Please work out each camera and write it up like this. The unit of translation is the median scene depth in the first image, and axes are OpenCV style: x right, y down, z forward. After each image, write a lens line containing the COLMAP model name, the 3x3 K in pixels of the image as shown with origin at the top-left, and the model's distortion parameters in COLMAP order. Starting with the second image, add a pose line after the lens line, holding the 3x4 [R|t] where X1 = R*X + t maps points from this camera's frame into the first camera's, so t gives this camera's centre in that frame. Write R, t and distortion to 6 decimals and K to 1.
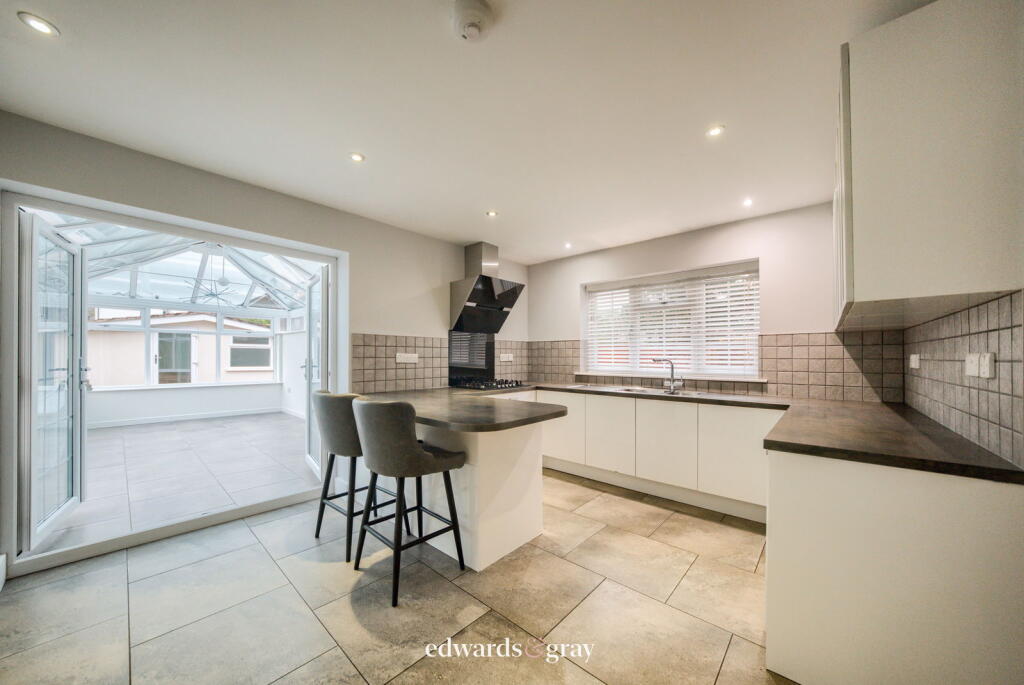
lens RADIAL K [[365.3, 0, 509.4], [0, 365.3, 351.7], [0, 0, 1]] dist [-0.014591, 0.000497]
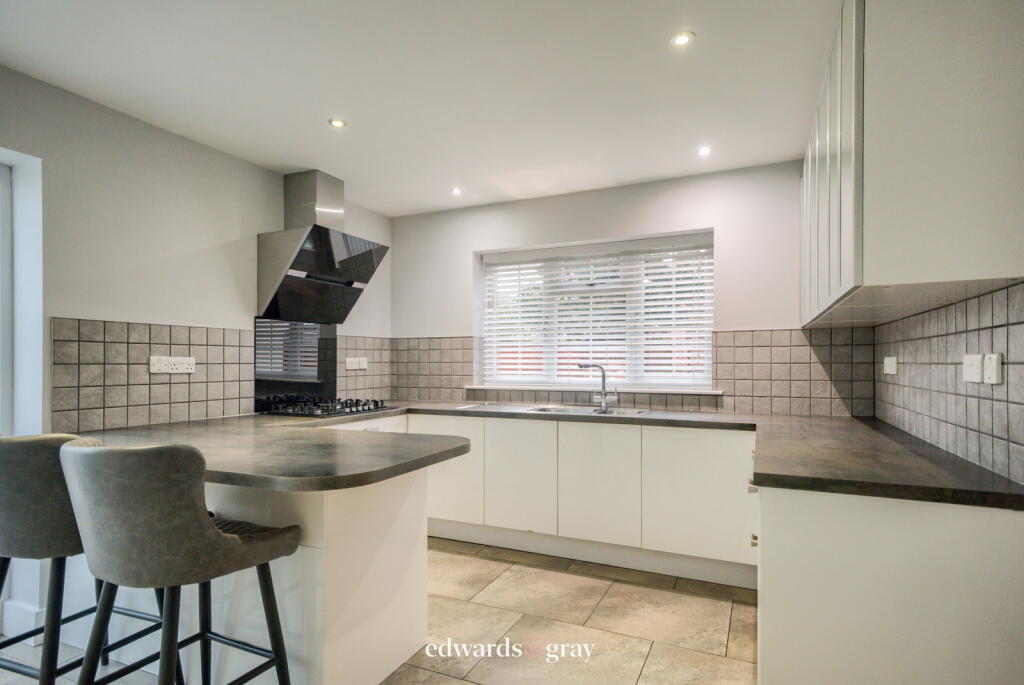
lens RADIAL K [[548.1, 0, 524.5], [0, 548.1, 358.1], [0, 0, 1]] dist [0.029250, -0.010105]
pose [[0.952573, -0.001159, 0.304307, -0.029352], [-0.000625, 0.999983, 0.005765, 0.002533], [-0.304309, -0.005681, 0.952556, 0.037516]]
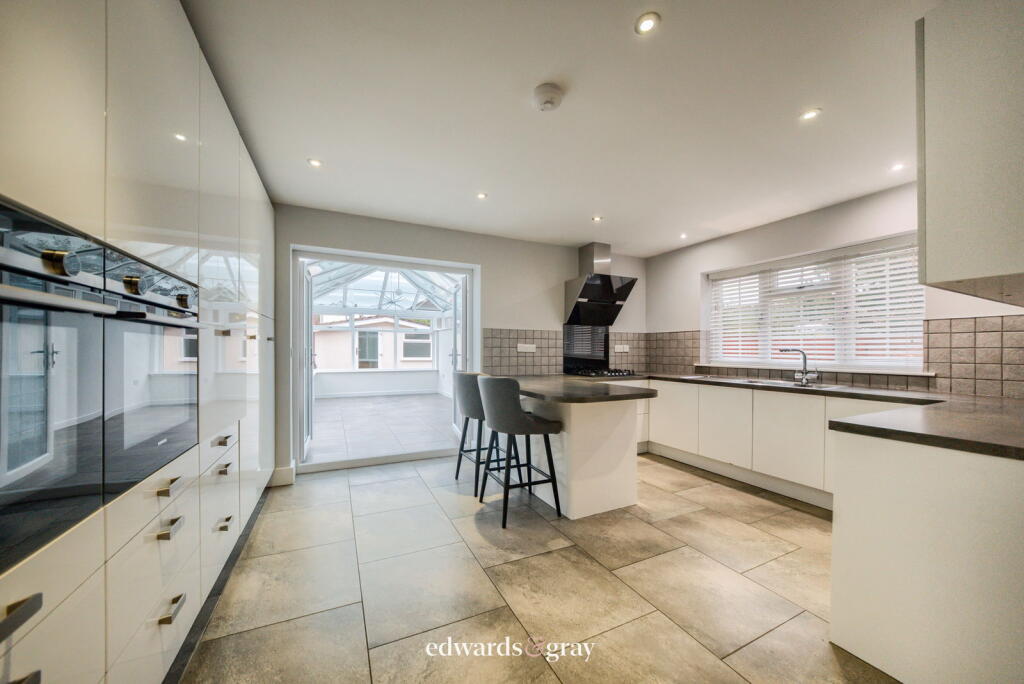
lens RADIAL K [[365.3, 0, 509.2], [0, 365.3, 344.8], [0, 0, 1]] dist [-0.014591, 0.000497]
pose [[0.930918, -0.006123, -0.365178, 0.106107], [0.004865, 0.999979, -0.004365, 0.011937], [0.365197, 0.002287, 0.930928, -0.136958]]
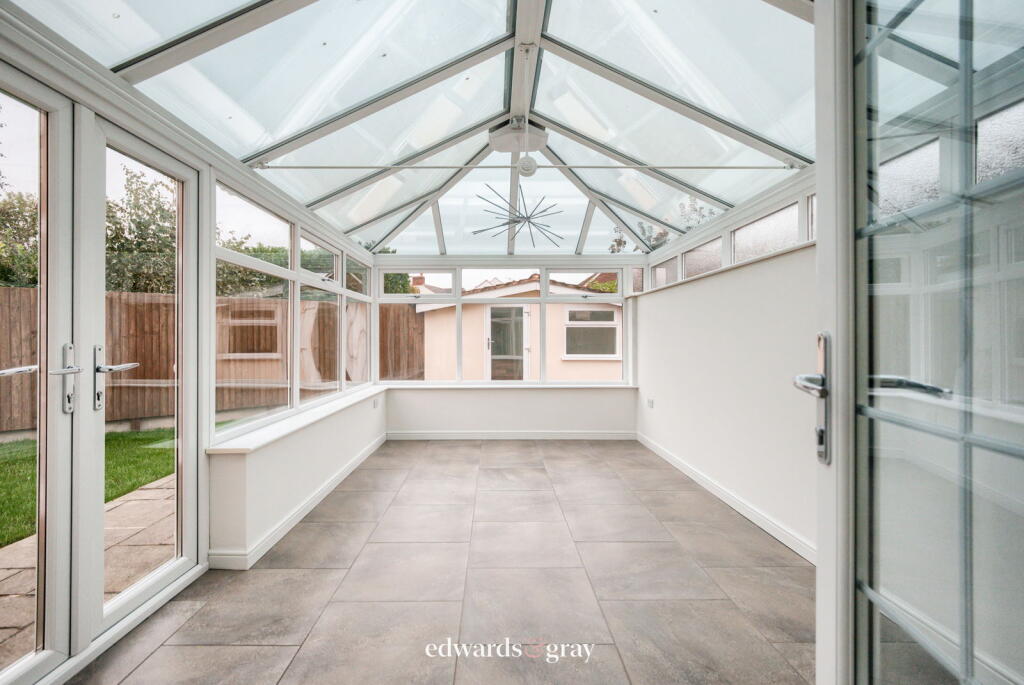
lens RADIAL K [[446.1, 0, 505.3], [0, 446.1, 338.2], [0, 0, 1]] dist [-0.000132, -0.000002]
pose [[0.683238, -0.002908, -0.730190, -0.550690], [0.009605, 0.999941, 0.005005, 0.013169], [0.730132, -0.010433, 0.683226, 0.807486]]
